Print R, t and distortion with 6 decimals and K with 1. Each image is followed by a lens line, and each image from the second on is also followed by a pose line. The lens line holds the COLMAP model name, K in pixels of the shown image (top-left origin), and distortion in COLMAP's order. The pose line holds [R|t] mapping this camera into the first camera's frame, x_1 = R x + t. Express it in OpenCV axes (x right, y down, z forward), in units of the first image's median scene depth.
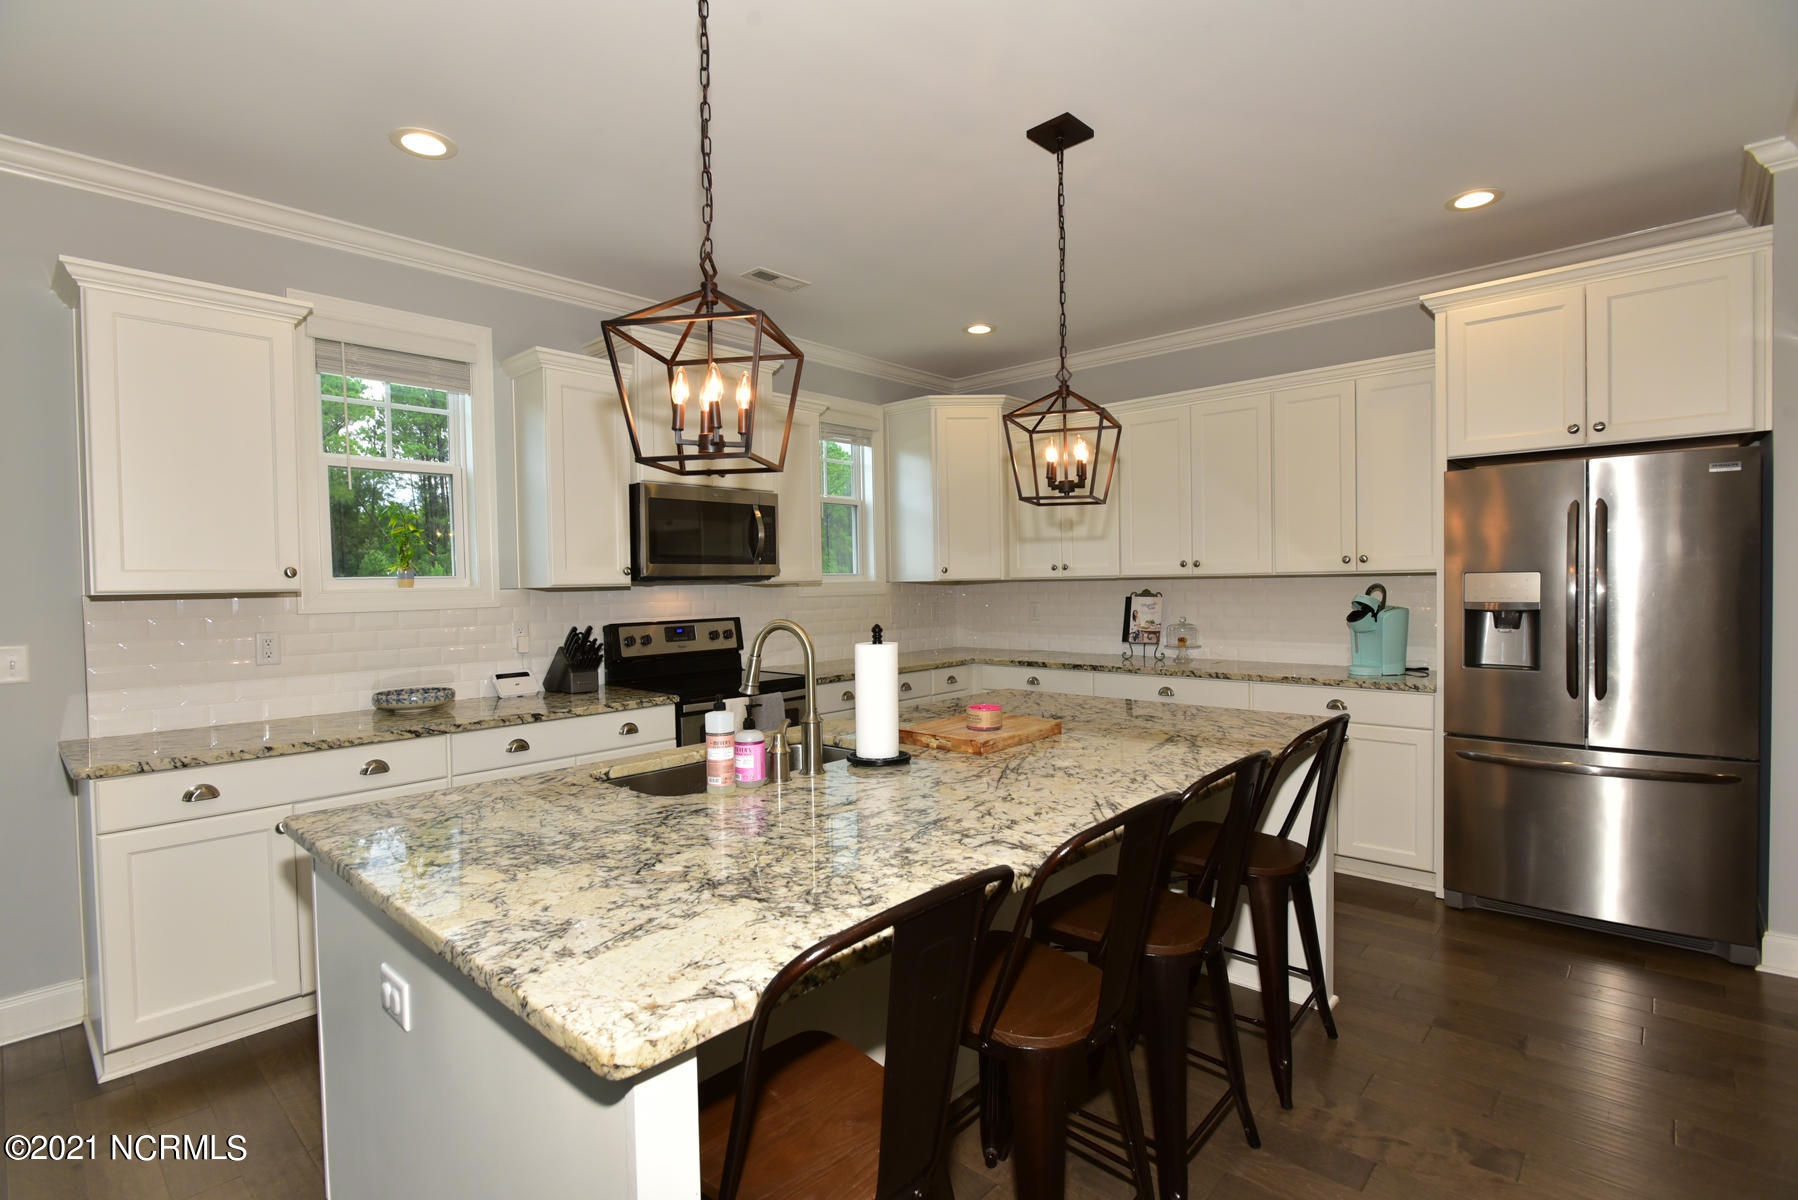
lens RADIAL K [[850.2, 0, 913.4], [0, 850.2, 608.4], [0, 0, 1]] dist [-0.012829, 0.001496]
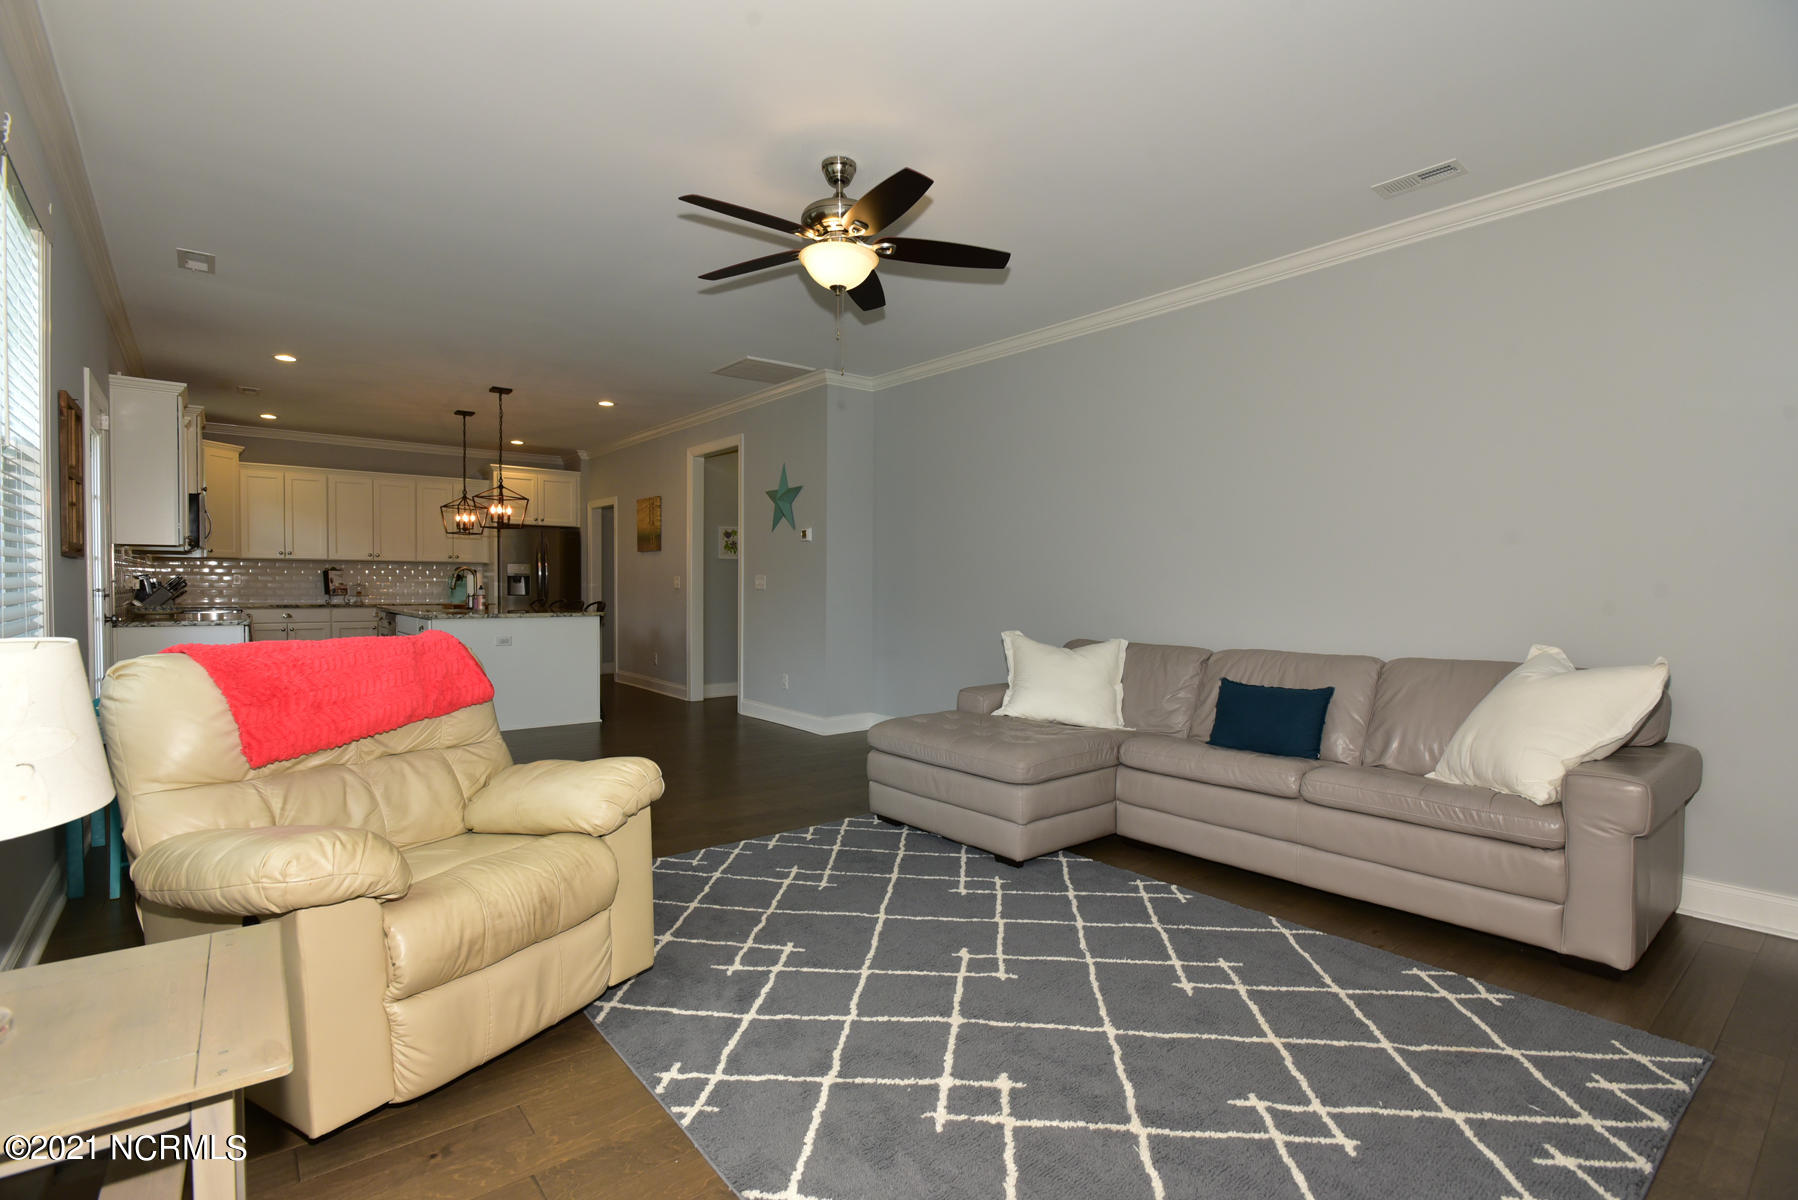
lens RADIAL K [[850.2, 0, 900.3], [0, 850.2, 601.3], [0, 0, 1]] dist [-0.012829, 0.001496]
pose [[0.165502, -0.000120, 0.986210, -1.449195], [0.014874, 0.999887, -0.002375, 0.081835], [-0.986097, 0.015062, 0.165485, -0.592657]]
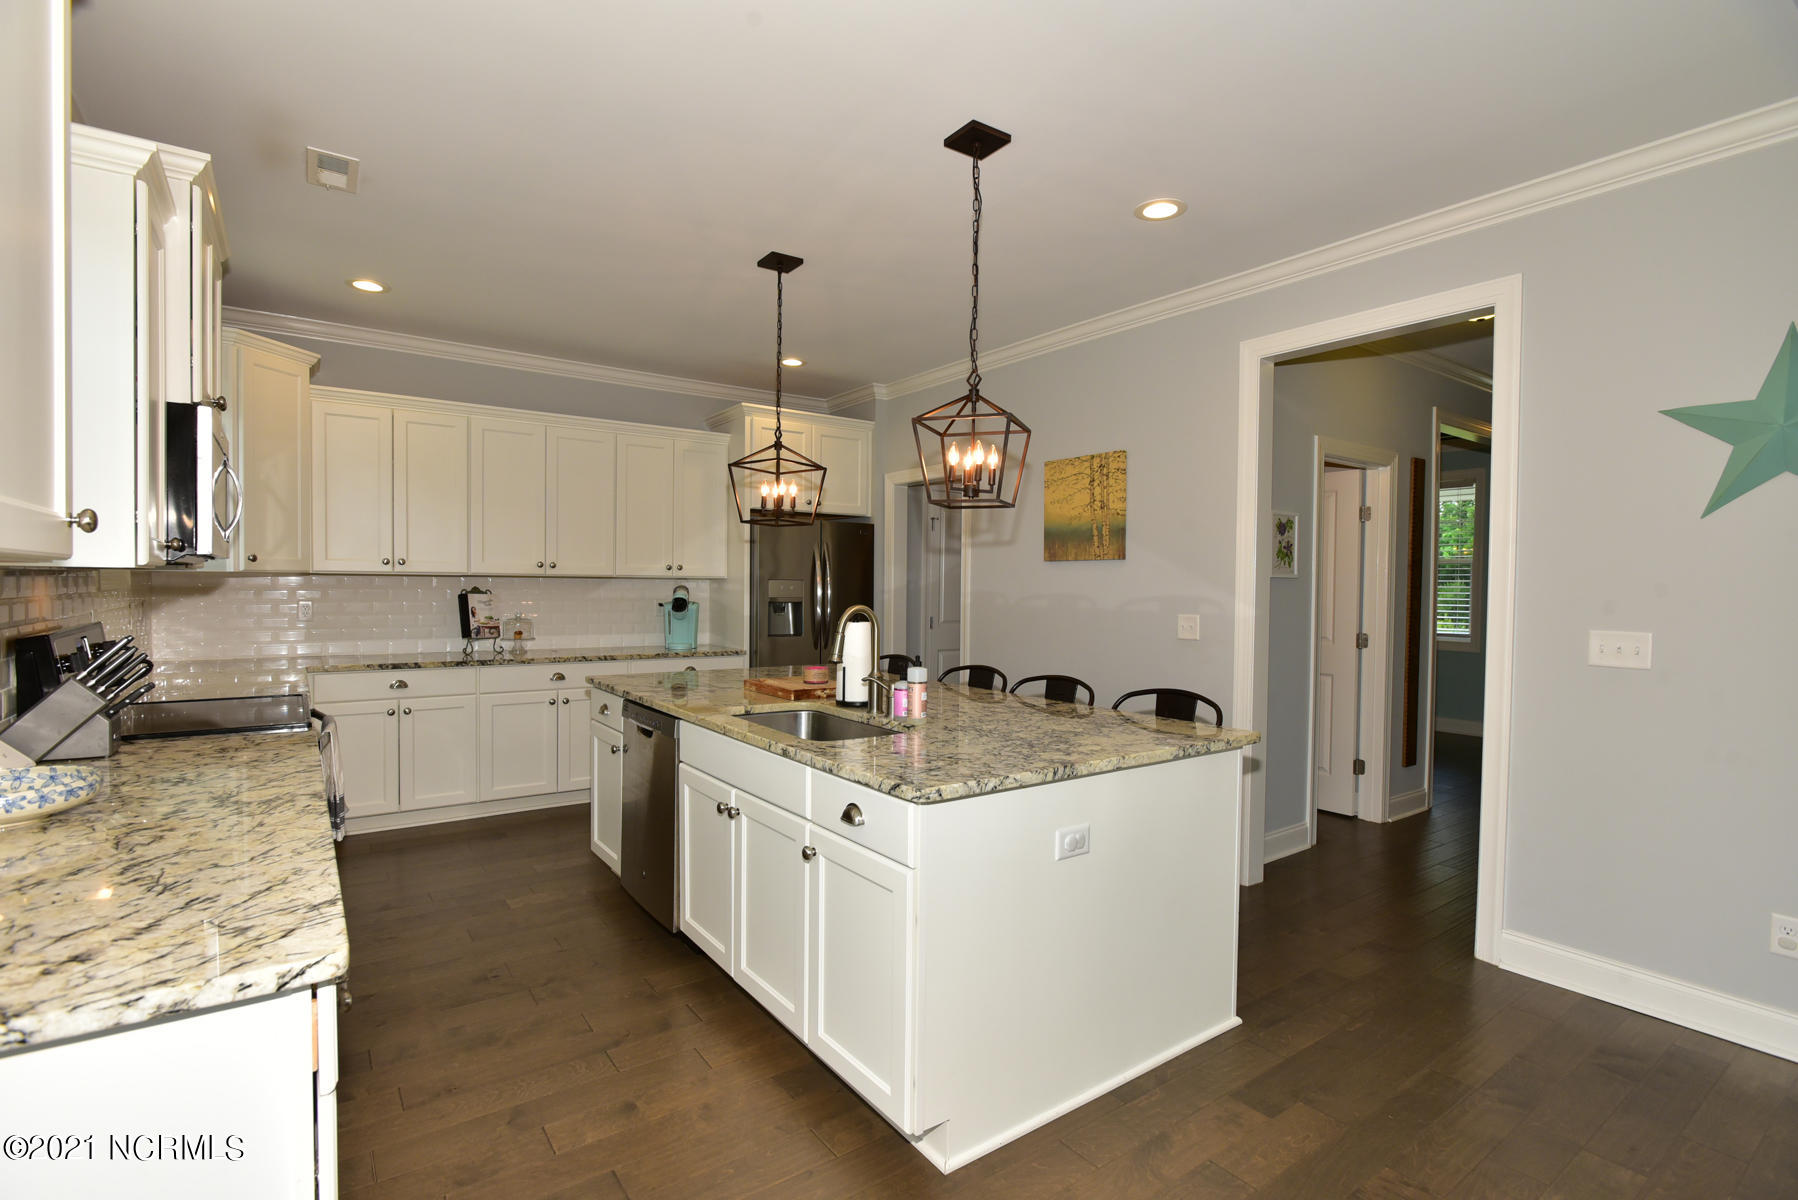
lens RADIAL K [[850.2, 0, 895.6], [0, 850.2, 610.5], [0, 0, 1]] dist [-0.012829, 0.001496]
pose [[0.221222, -0.014570, 0.975115, -0.651548], [0.009489, 0.999873, 0.012787, -0.001291], [-0.975177, 0.006424, 0.221333, 0.281748]]
